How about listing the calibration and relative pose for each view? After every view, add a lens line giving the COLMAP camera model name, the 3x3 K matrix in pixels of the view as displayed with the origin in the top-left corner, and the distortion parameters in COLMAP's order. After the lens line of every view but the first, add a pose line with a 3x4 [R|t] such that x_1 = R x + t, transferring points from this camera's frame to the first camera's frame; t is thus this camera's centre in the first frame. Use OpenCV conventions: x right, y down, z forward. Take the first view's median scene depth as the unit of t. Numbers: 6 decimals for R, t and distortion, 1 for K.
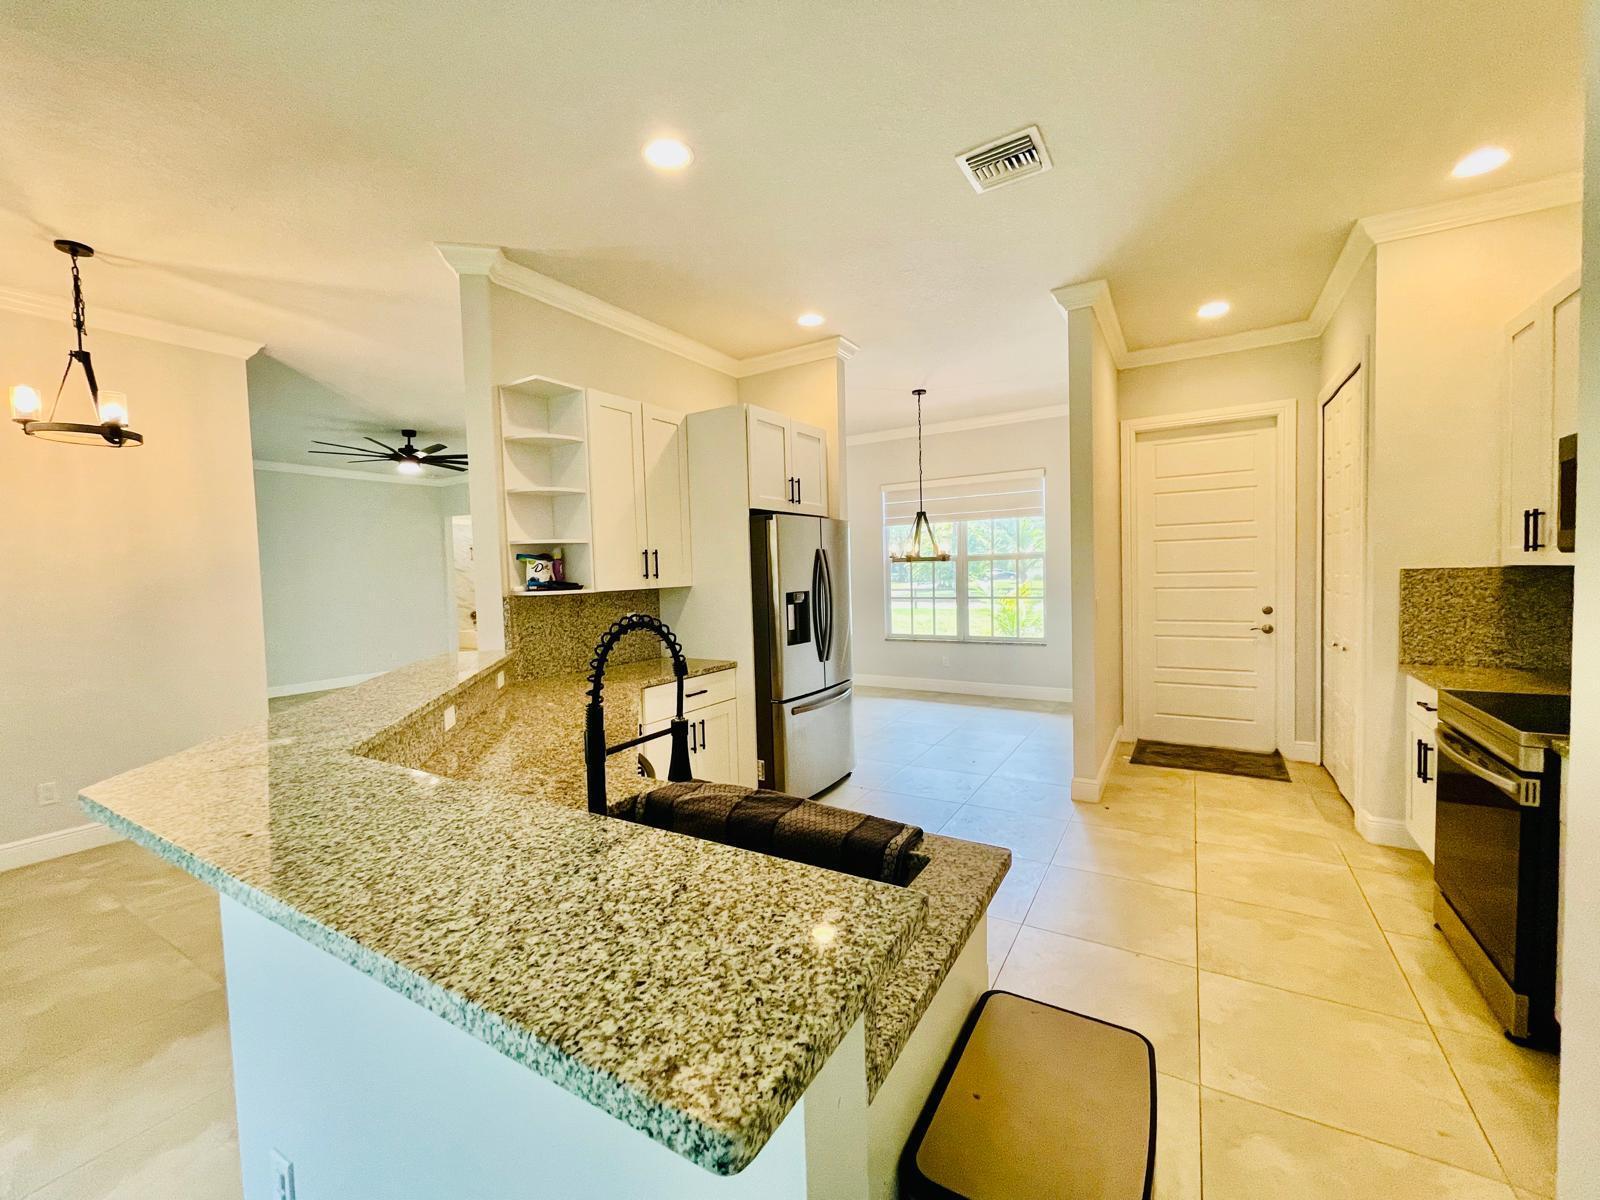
lens RADIAL K [[645.6, 0, 791.3], [0, 645.6, 604.0], [0, 0, 1]] dist [-0.002987, 0.000262]
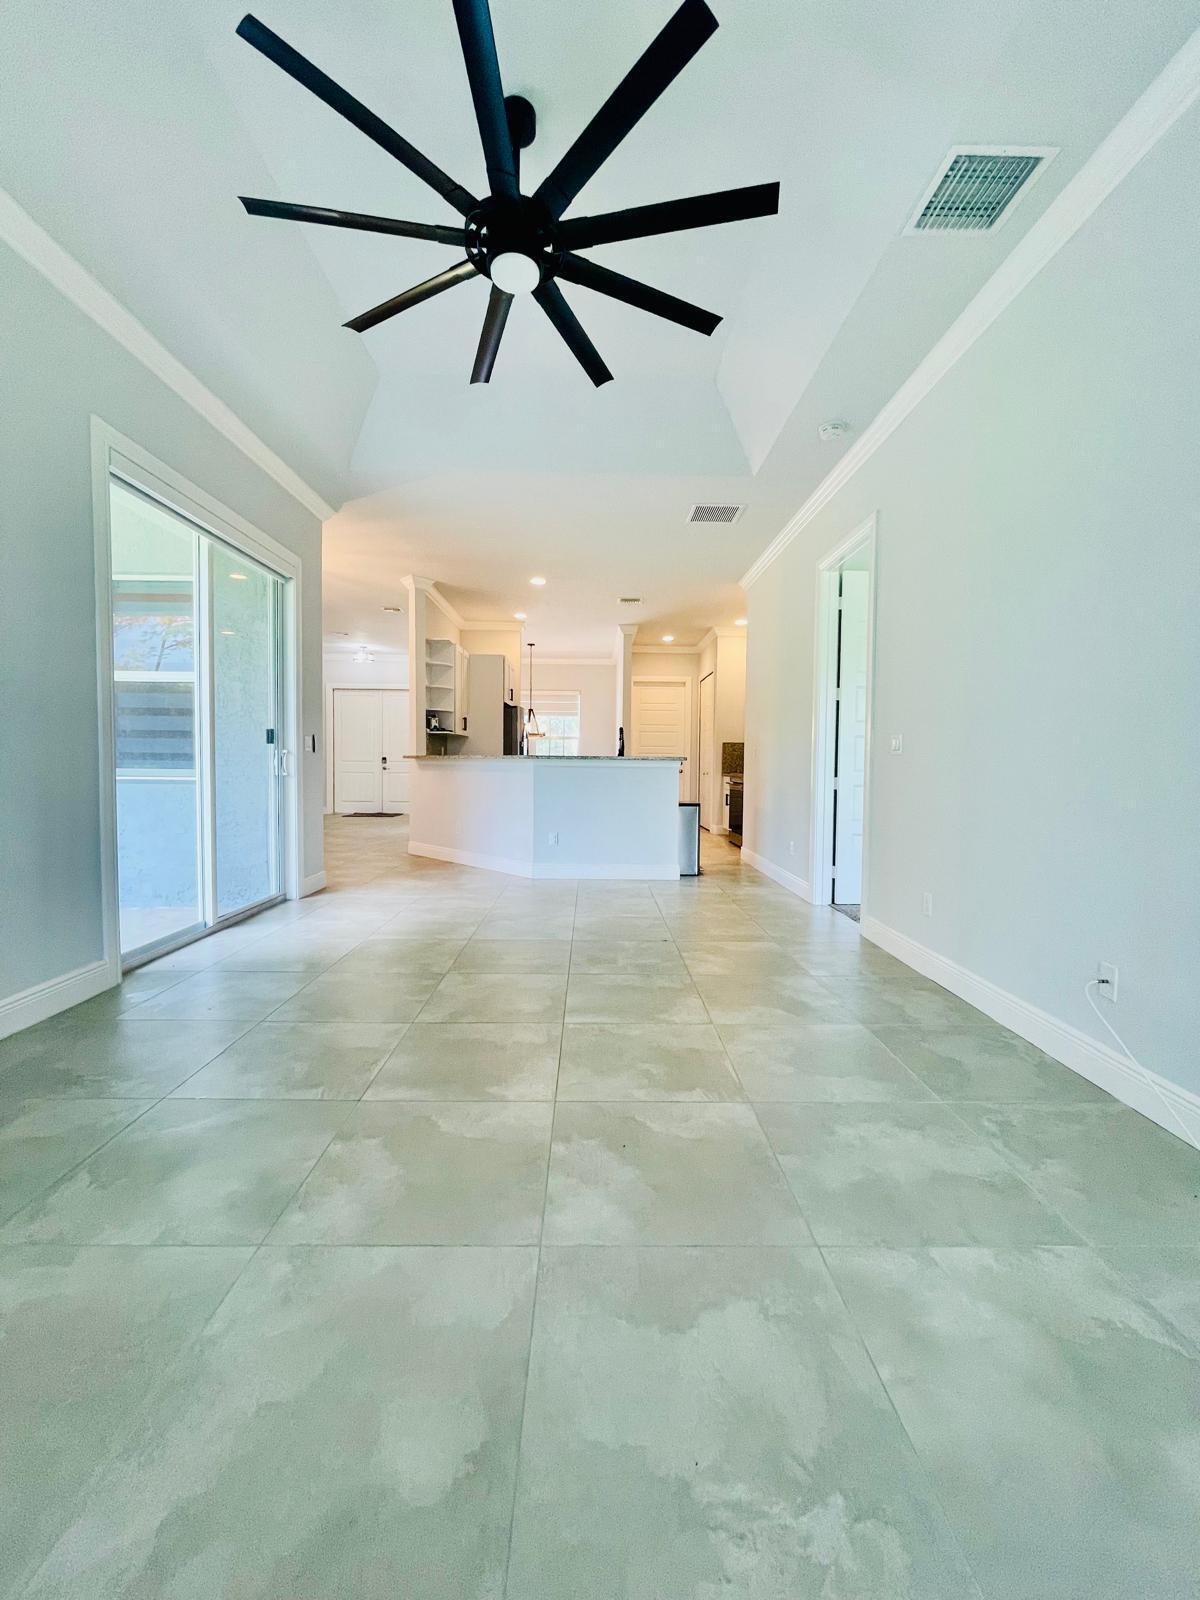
lens RADIAL K [[645.6, 0, 603.6], [0, 645.6, 792.6], [0, 0, 1]] dist [-0.002987, 0.000262]
pose [[0.838745, 0.013629, 0.544353, -0.929693], [-0.010259, 0.999905, -0.009227, 0.170216], [-0.544427, 0.002154, 0.838805, -0.985236]]
